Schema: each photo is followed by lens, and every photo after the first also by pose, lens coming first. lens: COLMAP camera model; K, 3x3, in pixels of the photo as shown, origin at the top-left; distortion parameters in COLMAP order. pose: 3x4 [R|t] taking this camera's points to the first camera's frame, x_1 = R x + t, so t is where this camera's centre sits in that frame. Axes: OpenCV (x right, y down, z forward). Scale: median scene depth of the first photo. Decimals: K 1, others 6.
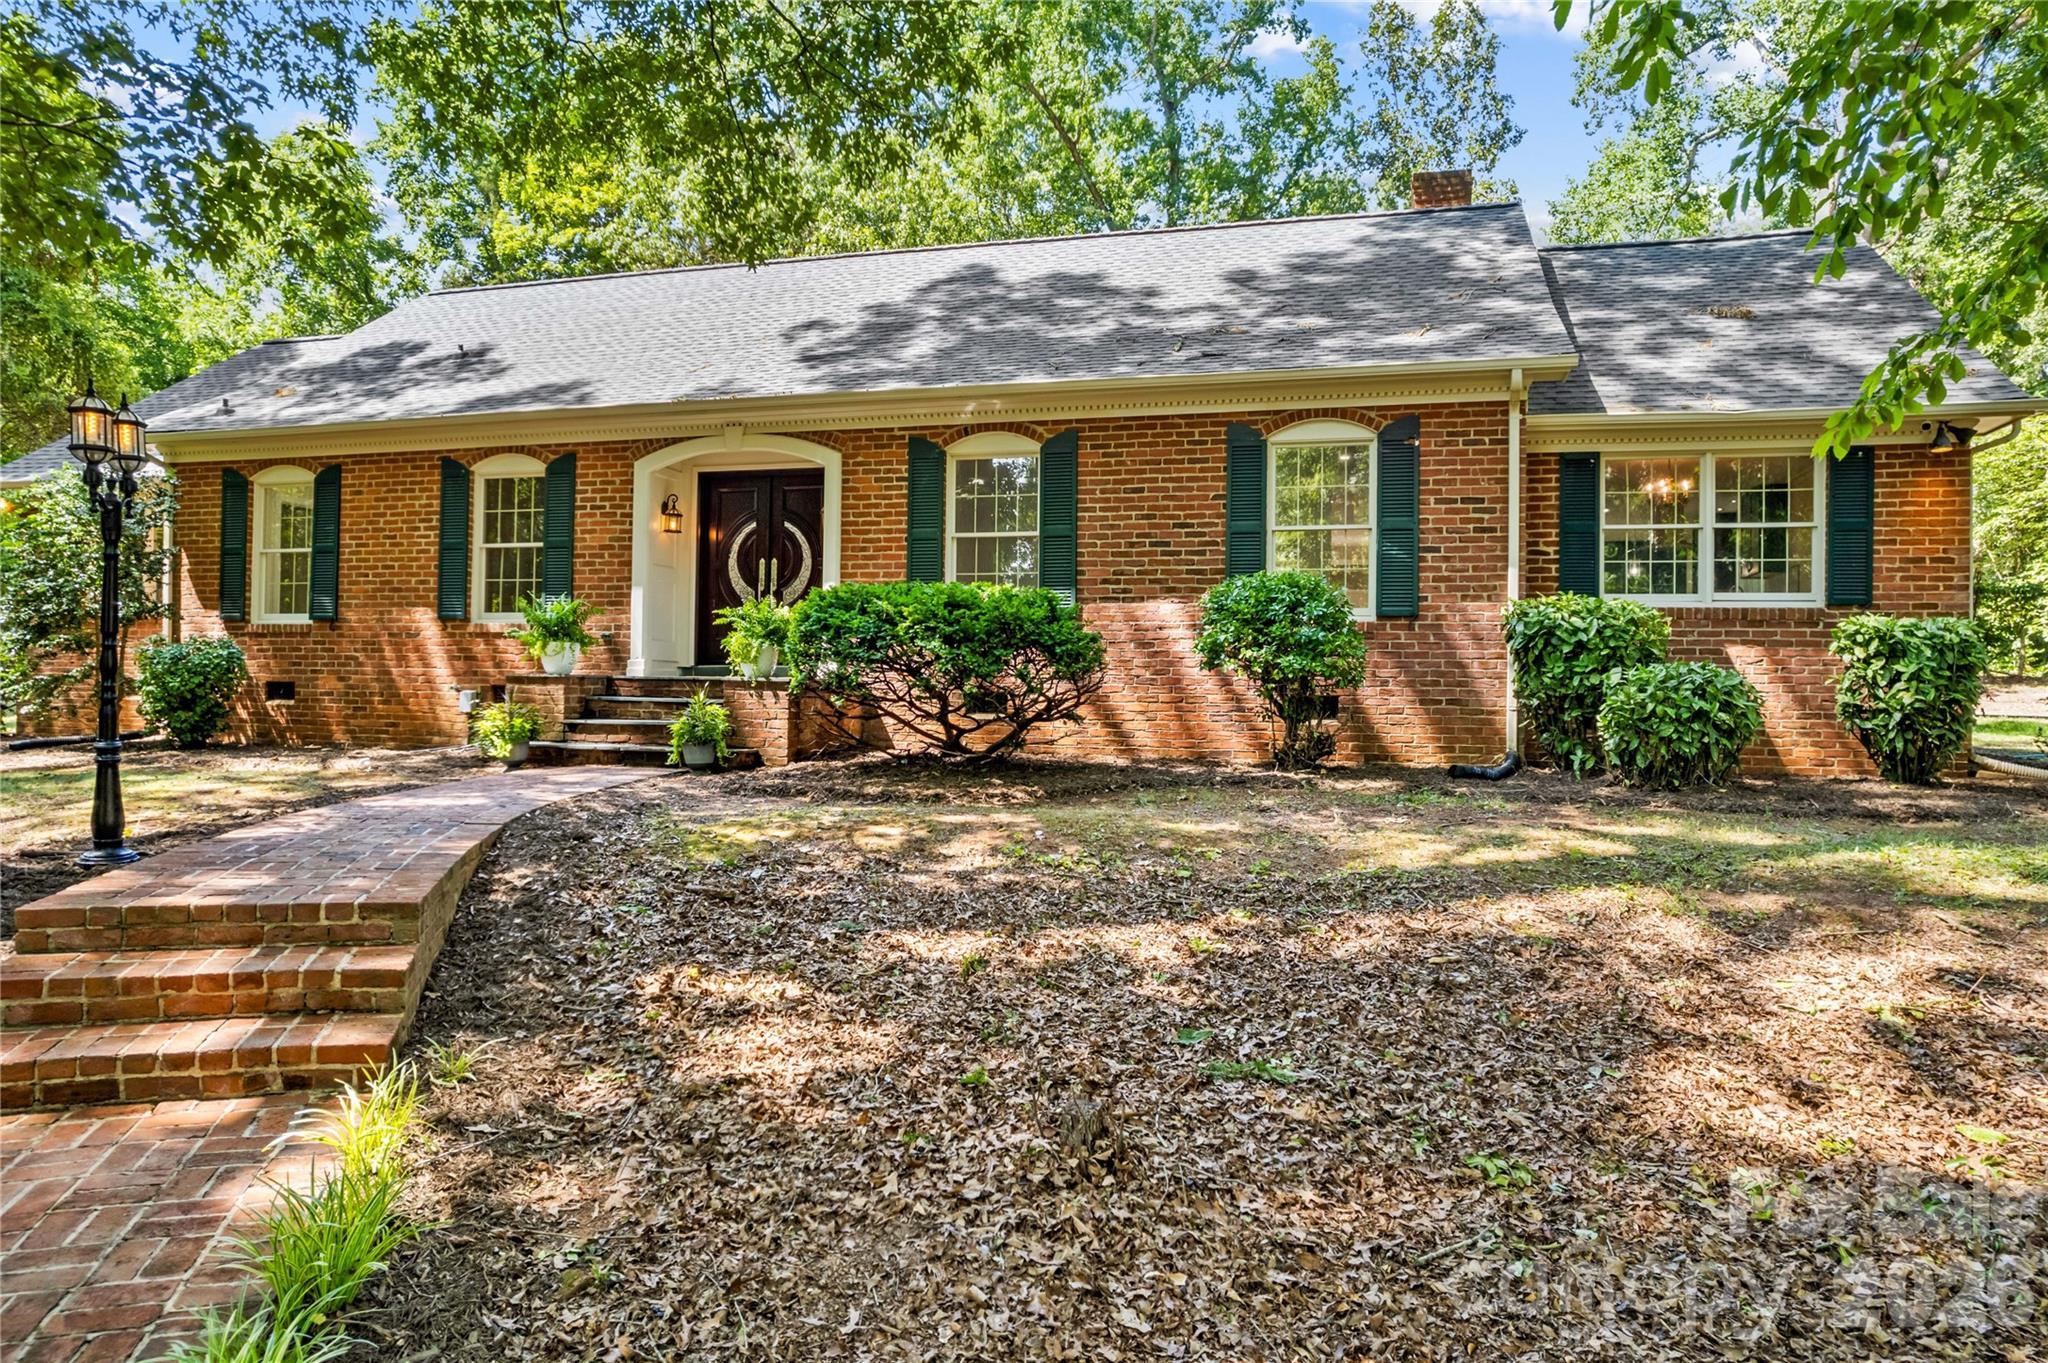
lens RADIAL K [[1292.7, 0, 1024.0], [0, 1292.7, 681.5], [0, 0, 1]] dist [-0.042062, 0.001535]
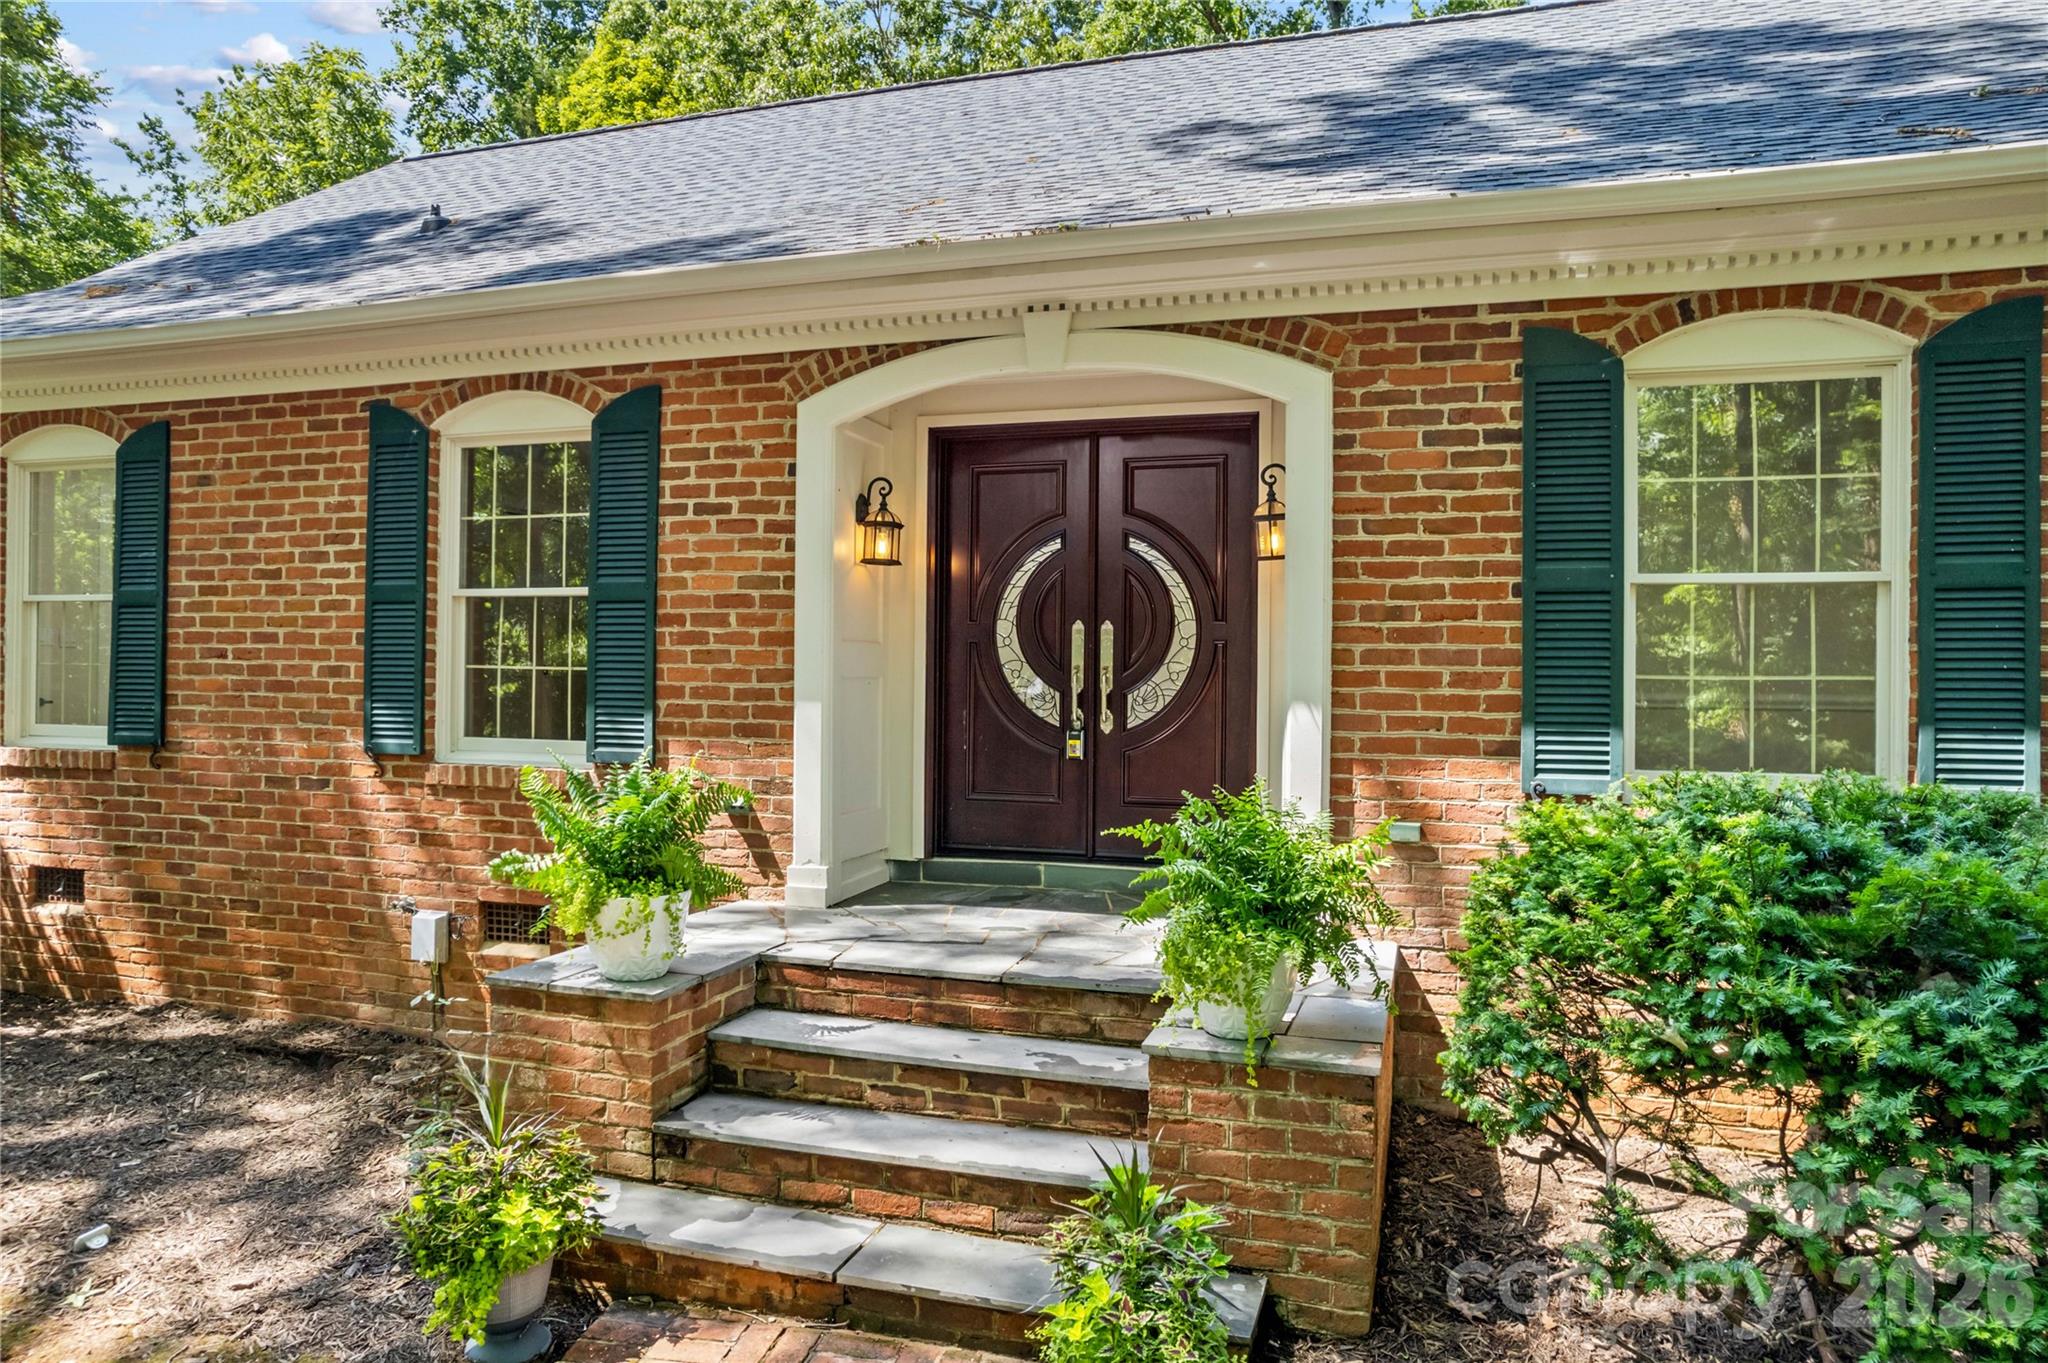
lens RADIAL K [[1292.7, 0, 1024.0], [0, 1292.7, 681.5], [0, 0, 1]] dist [-0.042062, 0.001535]
pose [[0.999410, -0.003142, -0.034204, -0.210764], [0.003614, 0.999899, 0.013721, -0.082396], [0.034157, -0.013836, 0.999321, 0.565228]]
